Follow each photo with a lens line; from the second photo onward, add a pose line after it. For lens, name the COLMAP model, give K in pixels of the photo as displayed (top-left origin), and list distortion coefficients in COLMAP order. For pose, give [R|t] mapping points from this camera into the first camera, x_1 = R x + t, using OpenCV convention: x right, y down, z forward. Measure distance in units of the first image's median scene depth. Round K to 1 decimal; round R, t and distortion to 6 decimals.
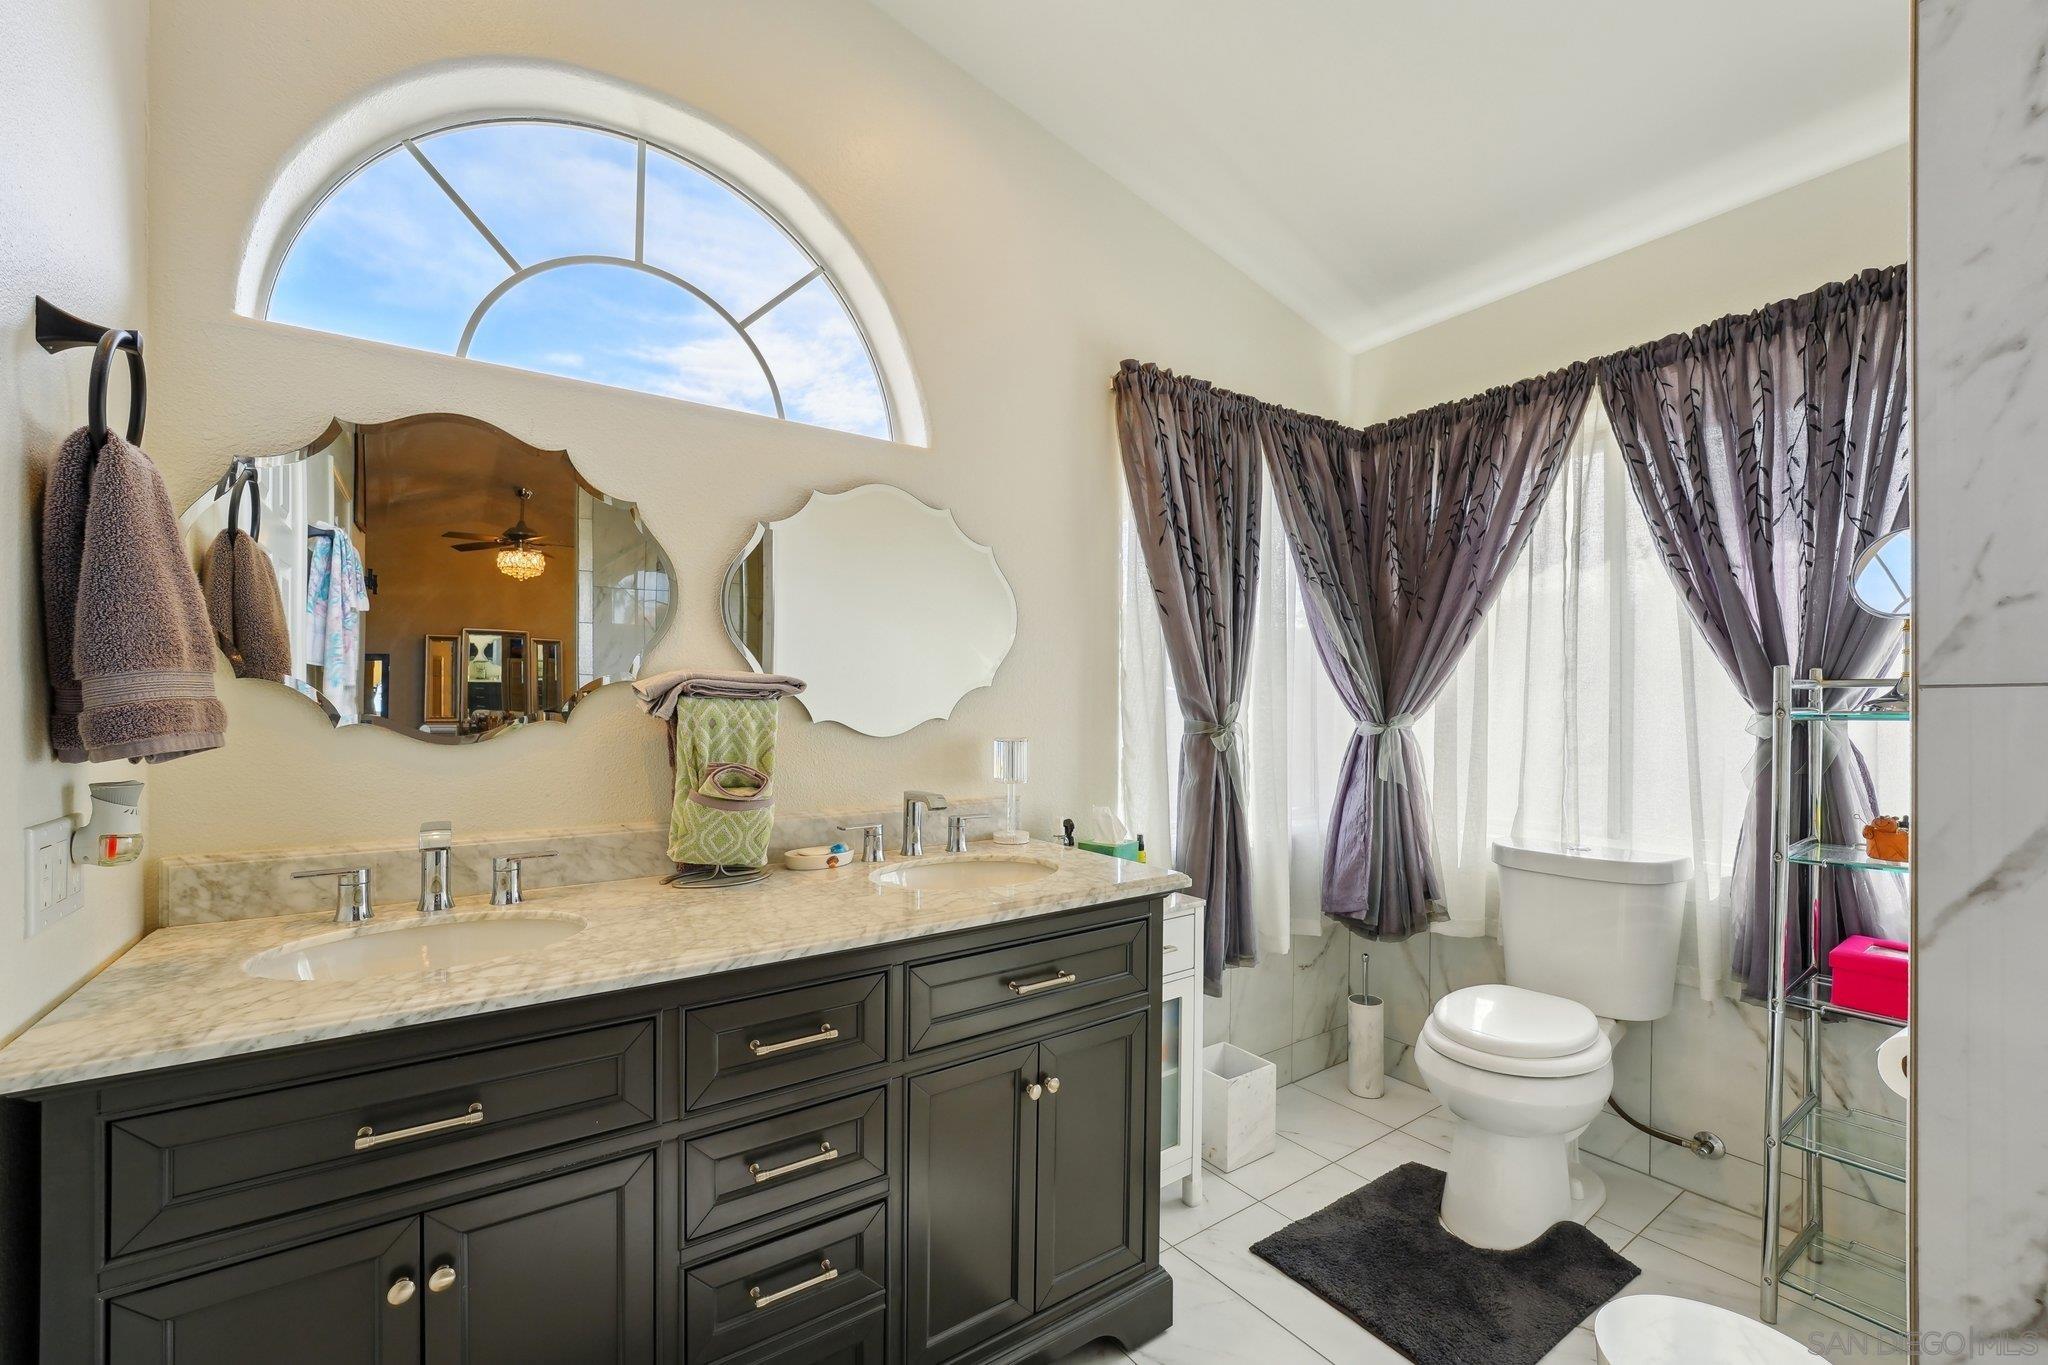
lens RADIAL K [[838.7, 0, 1023.6], [0, 838.7, 697.5], [0, 0, 1]] dist [-0.010216, 0.000747]
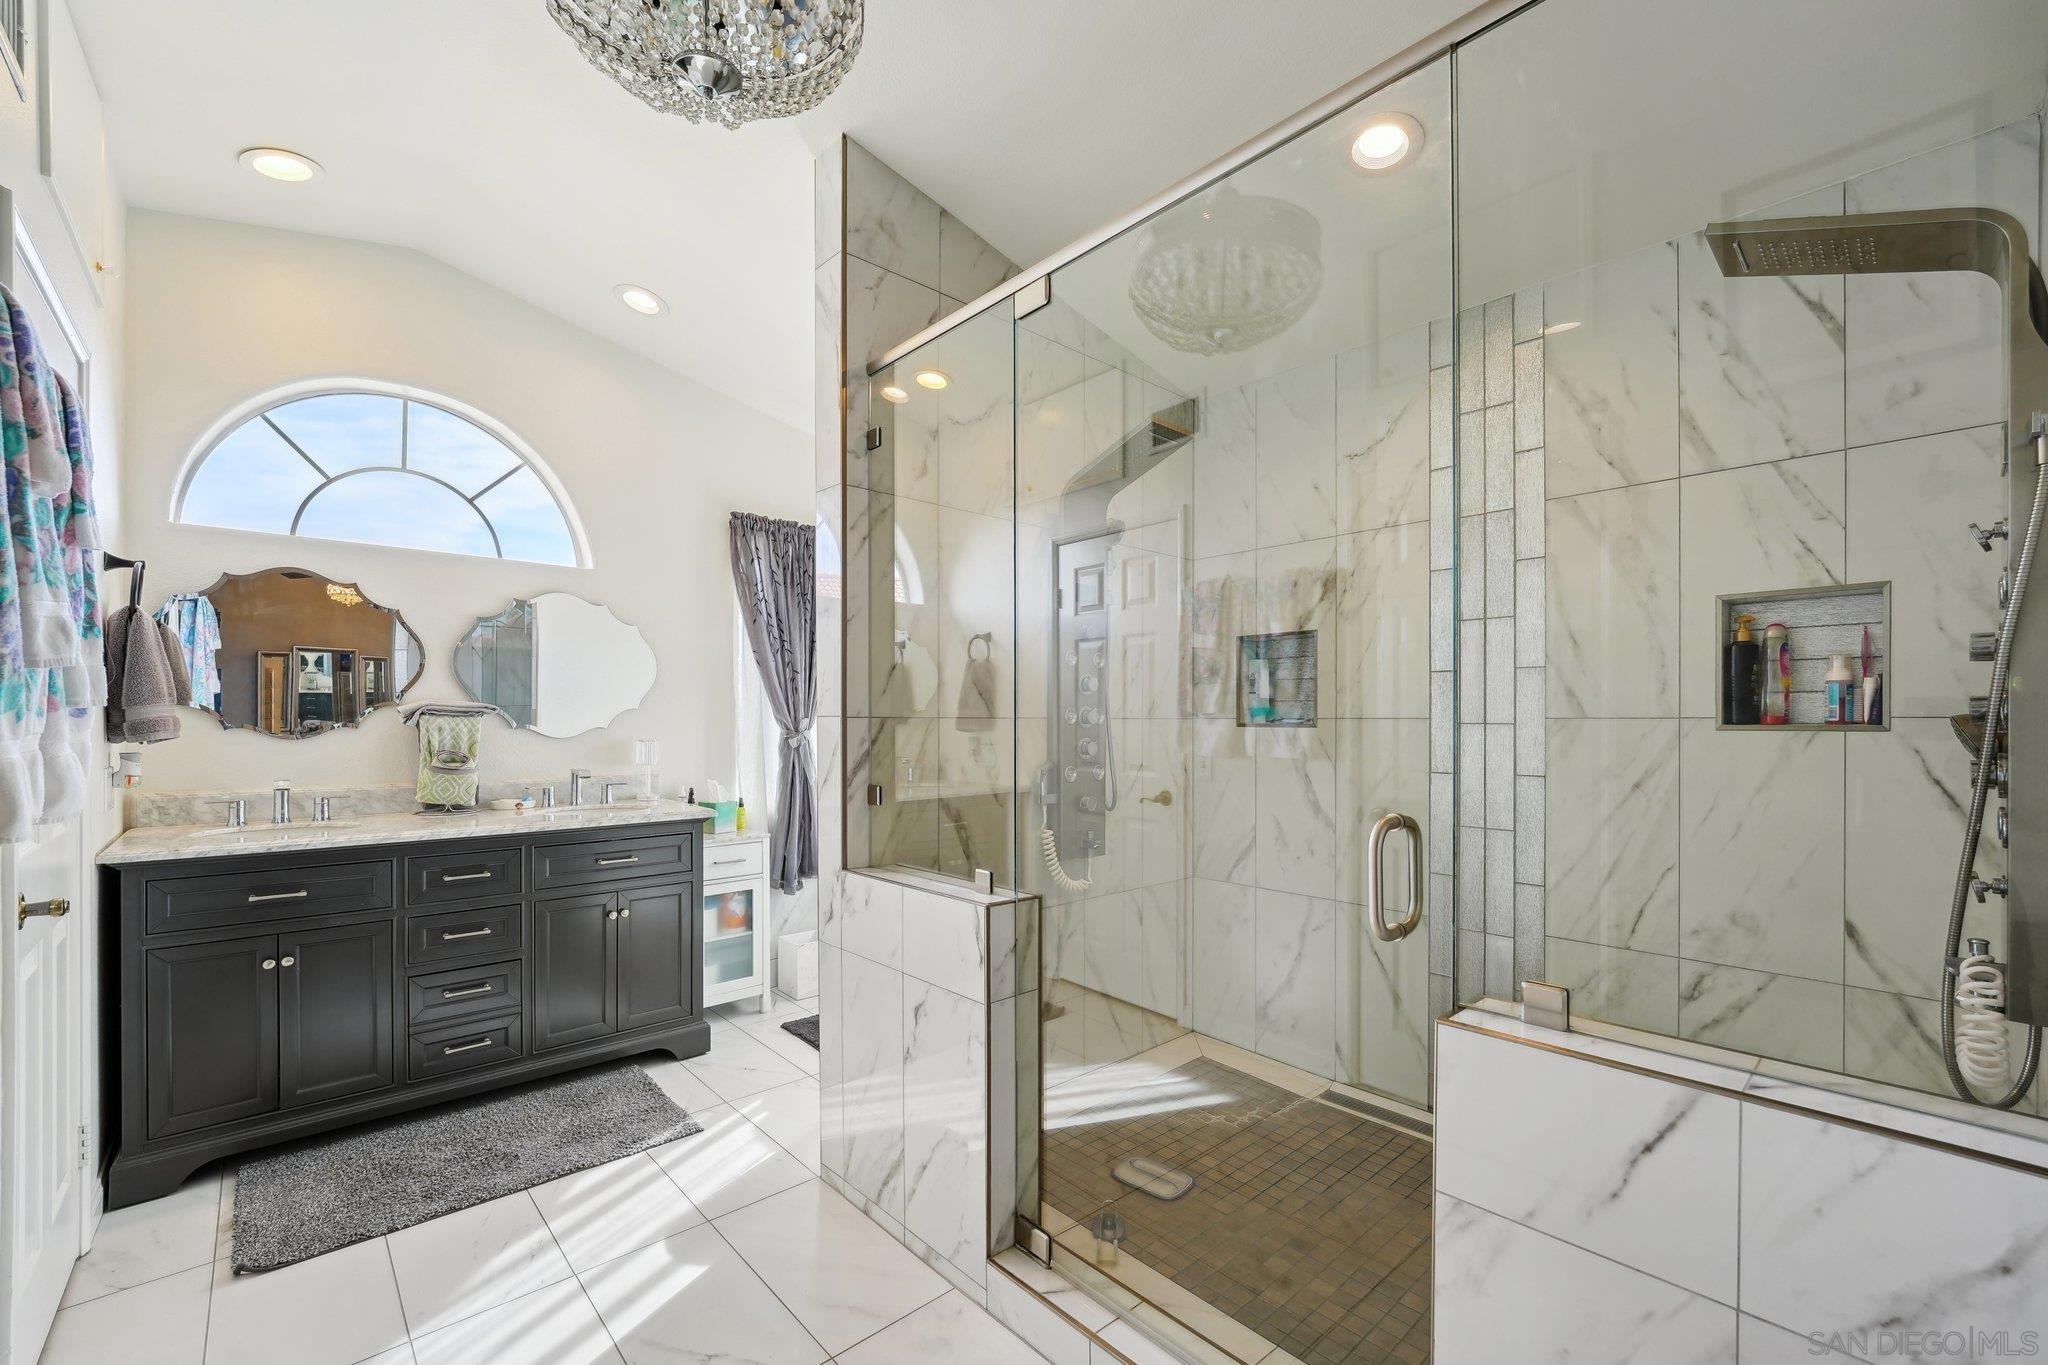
lens RADIAL K [[838.7, 0, 1024.0], [0, 838.7, 721.3], [0, 0, 1]] dist [-0.010216, 0.000747]
pose [[0.991587, 0.006509, 0.129277, 0.658152], [-0.008446, 0.999860, 0.014440, -0.024022], [-0.129165, -0.015411, 0.991503, -0.989949]]
